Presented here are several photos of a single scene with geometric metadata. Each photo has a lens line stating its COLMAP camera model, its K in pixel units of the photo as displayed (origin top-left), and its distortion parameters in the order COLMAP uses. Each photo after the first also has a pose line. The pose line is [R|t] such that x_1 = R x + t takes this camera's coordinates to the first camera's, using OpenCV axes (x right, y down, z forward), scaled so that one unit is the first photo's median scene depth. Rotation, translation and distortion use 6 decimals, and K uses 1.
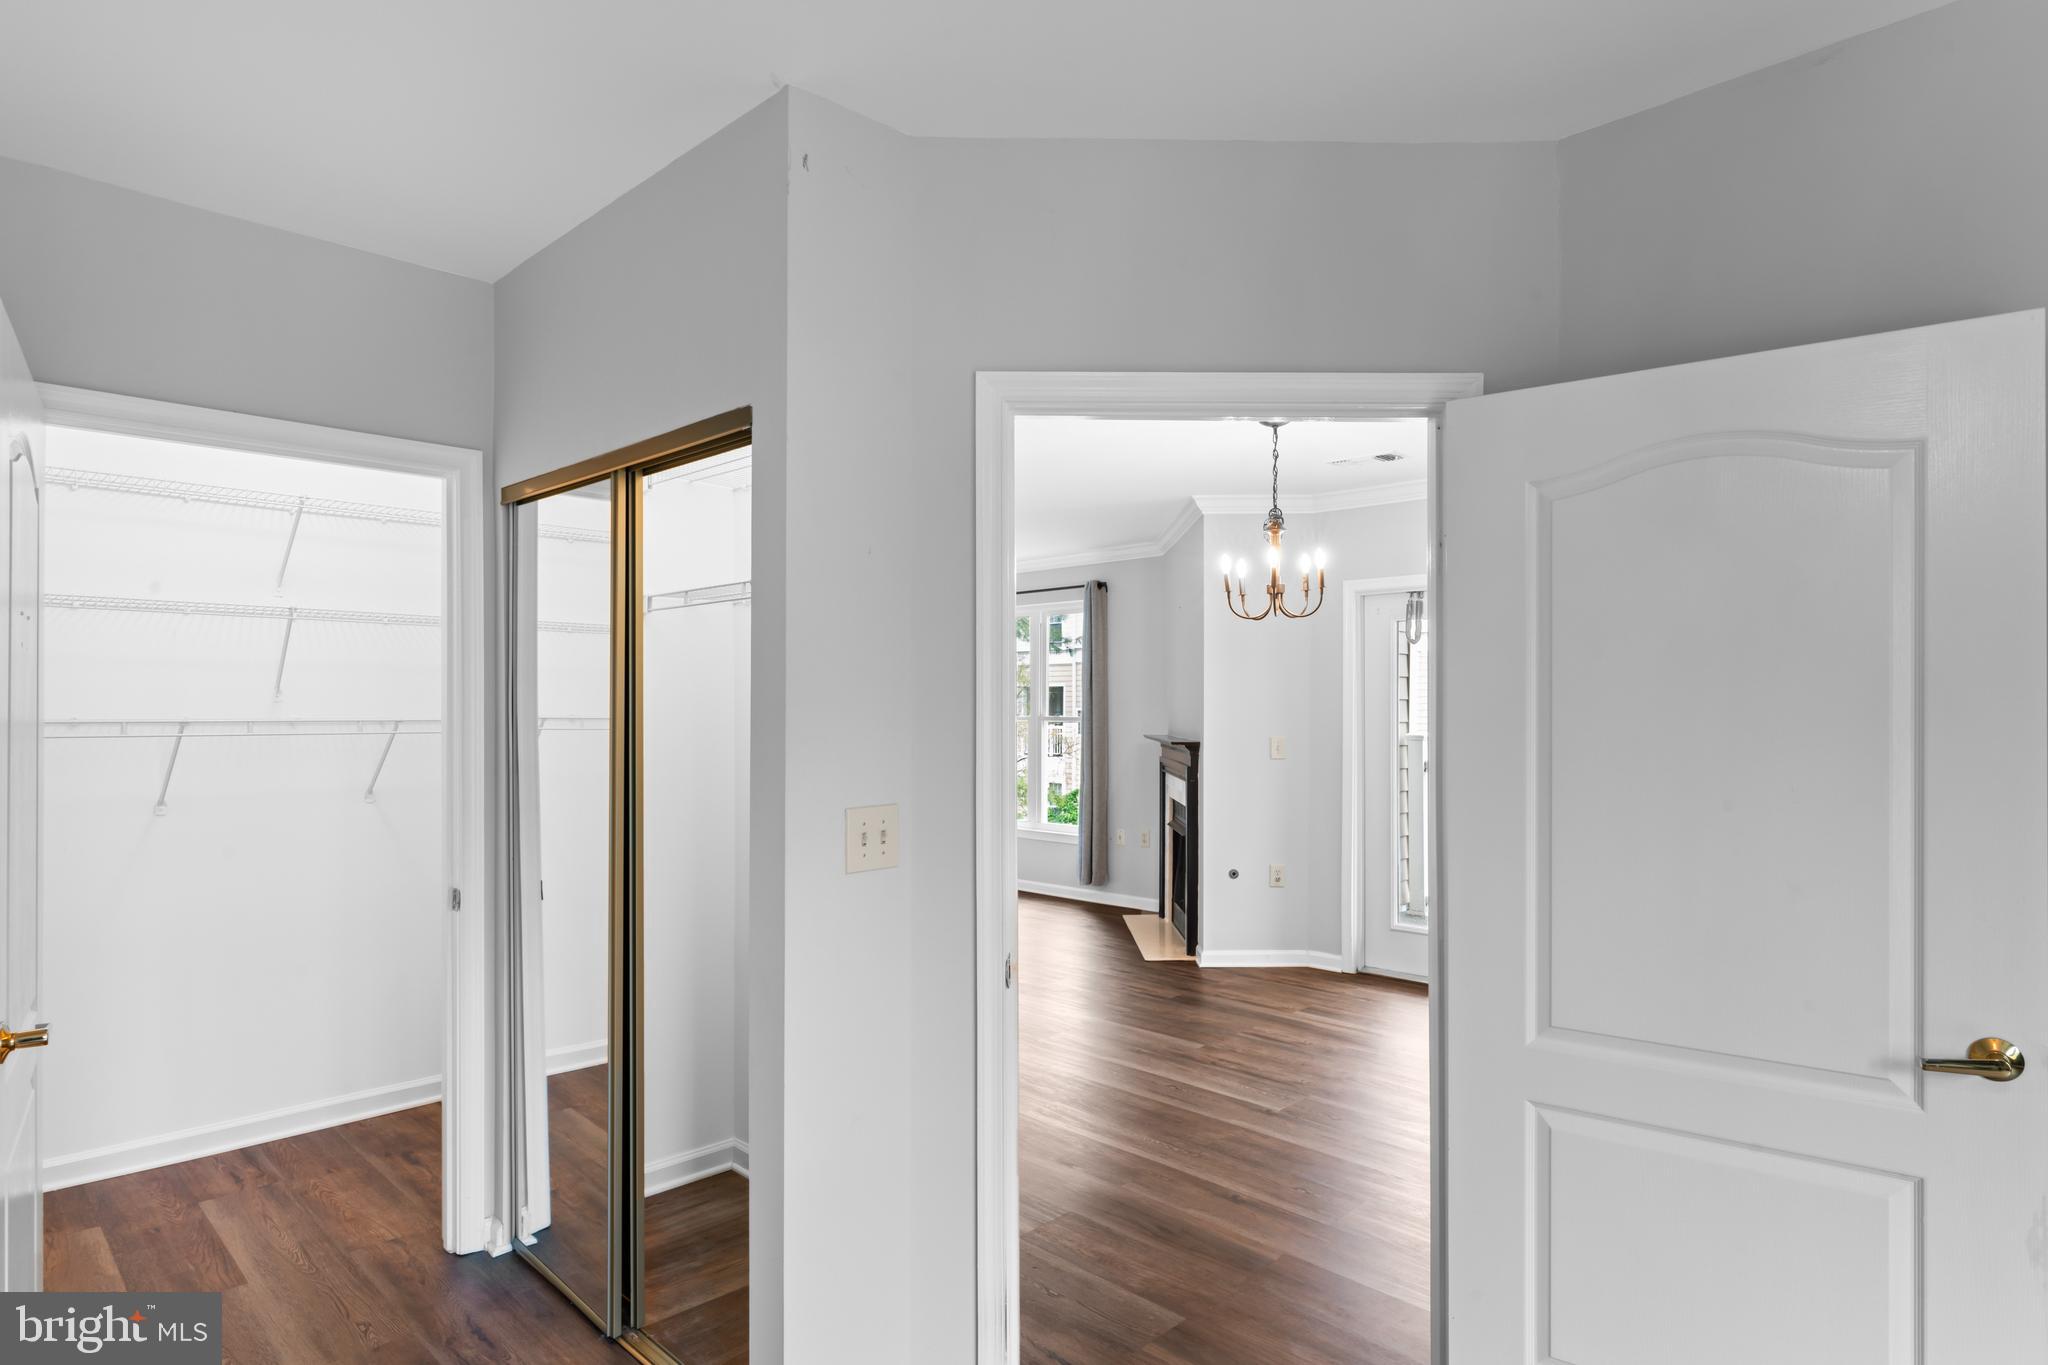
lens RADIAL K [[1129.0, 0, 1024.0], [0, 1129.0, 682.5], [0, 0, 1]] dist [-0.001251, -0.000503]
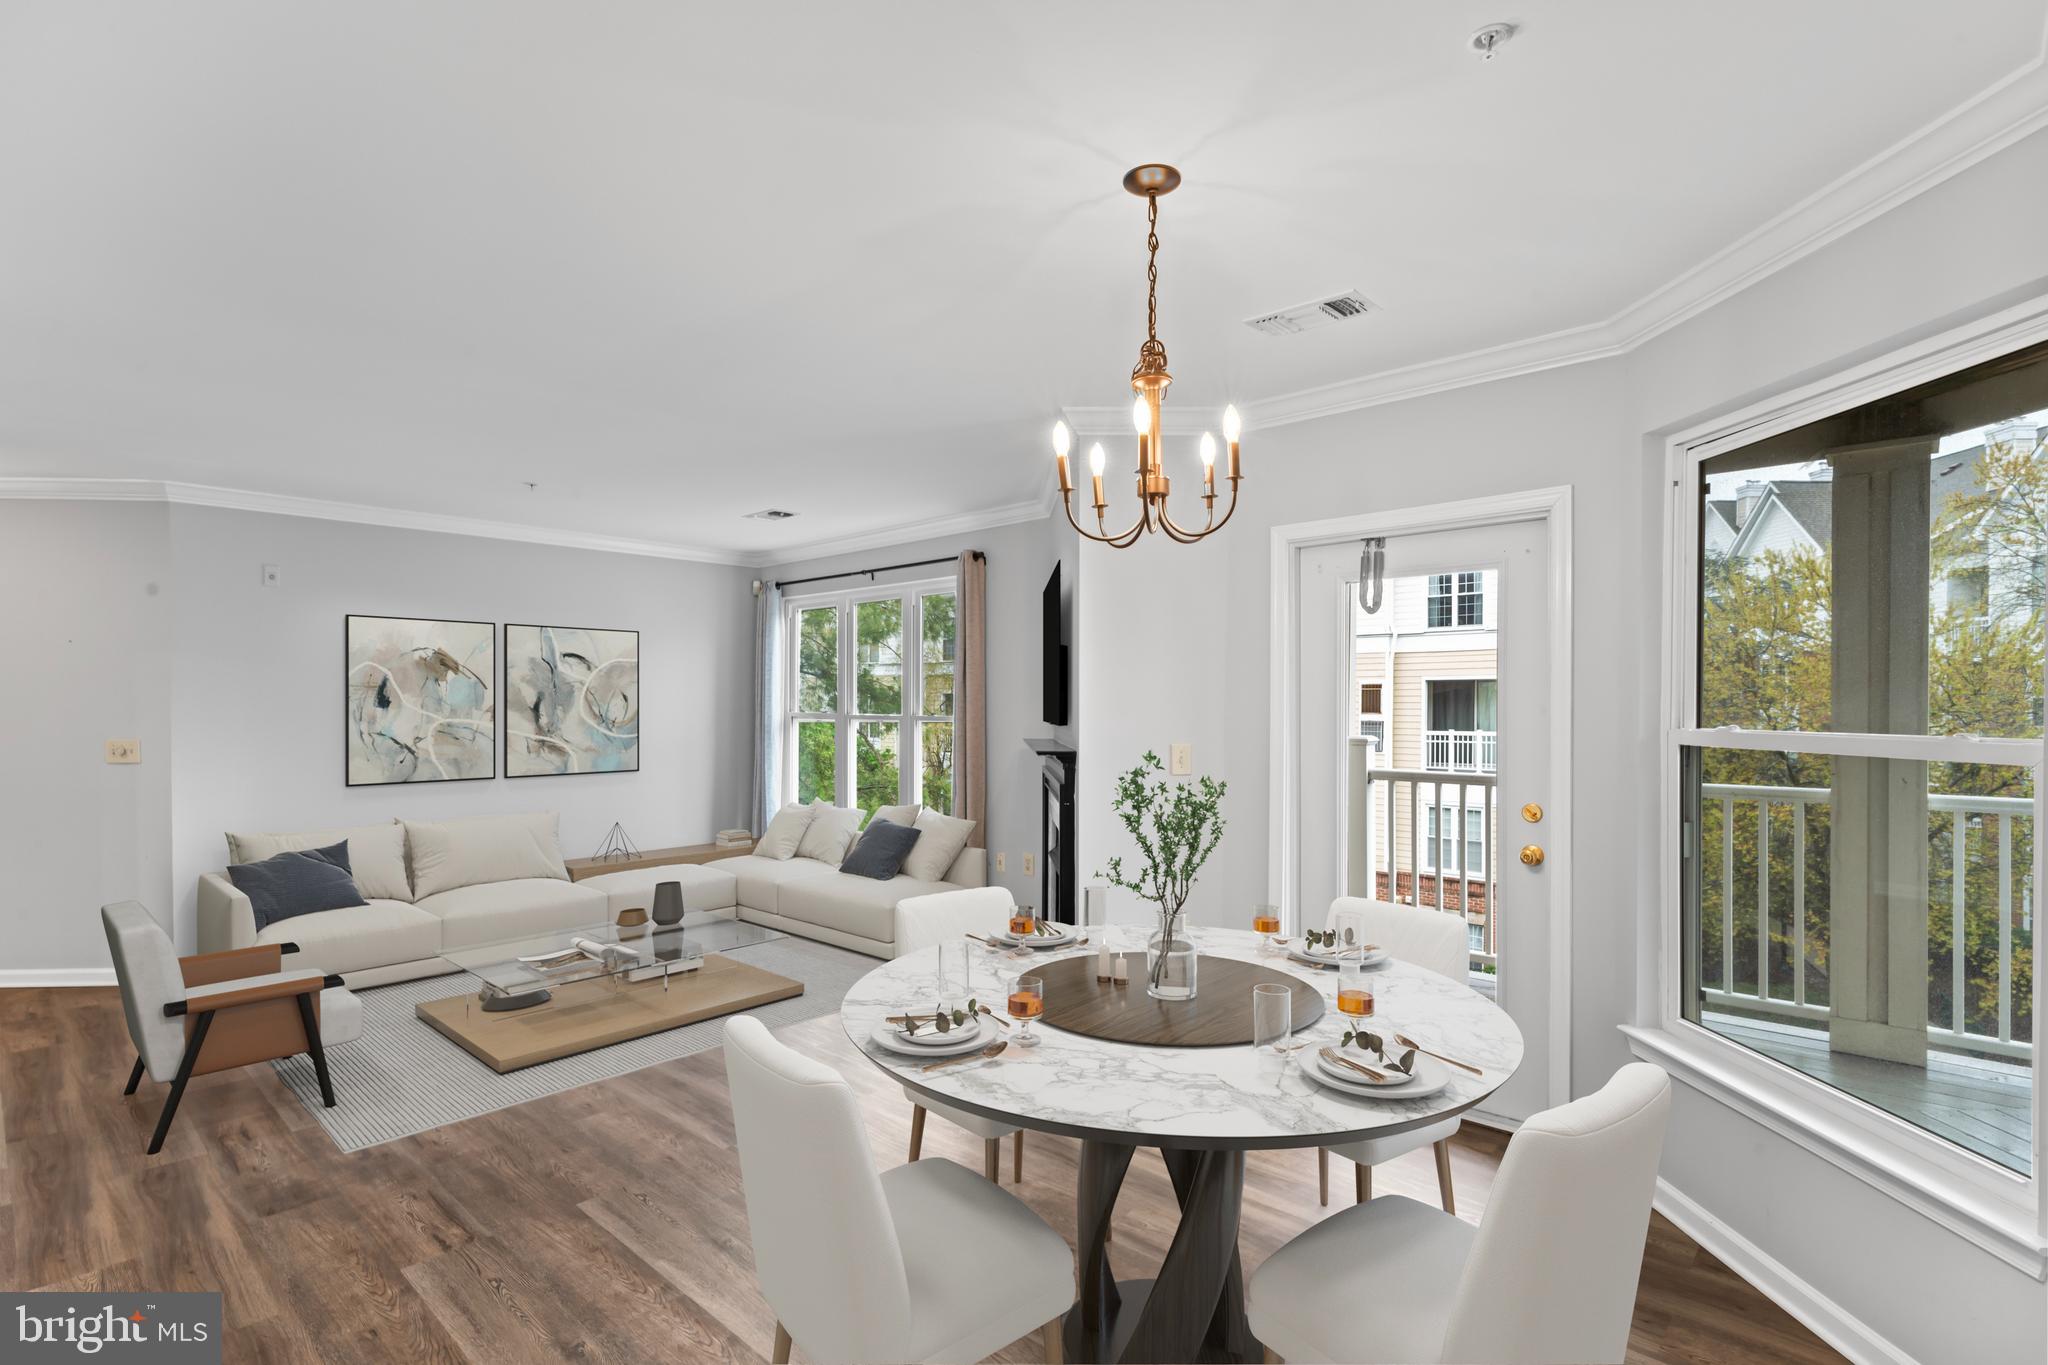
lens RADIAL K [[980.9, 0, 1026.8], [0, 980.9, 701.7], [0, 0, 1]] dist [-0.000303, -0.000066]
pose [[0.999417, -0.002732, 0.034034, 0.144033], [0.002138, 0.999845, 0.017478, 0.013072], [-0.034077, -0.017395, 0.999268, 0.519221]]
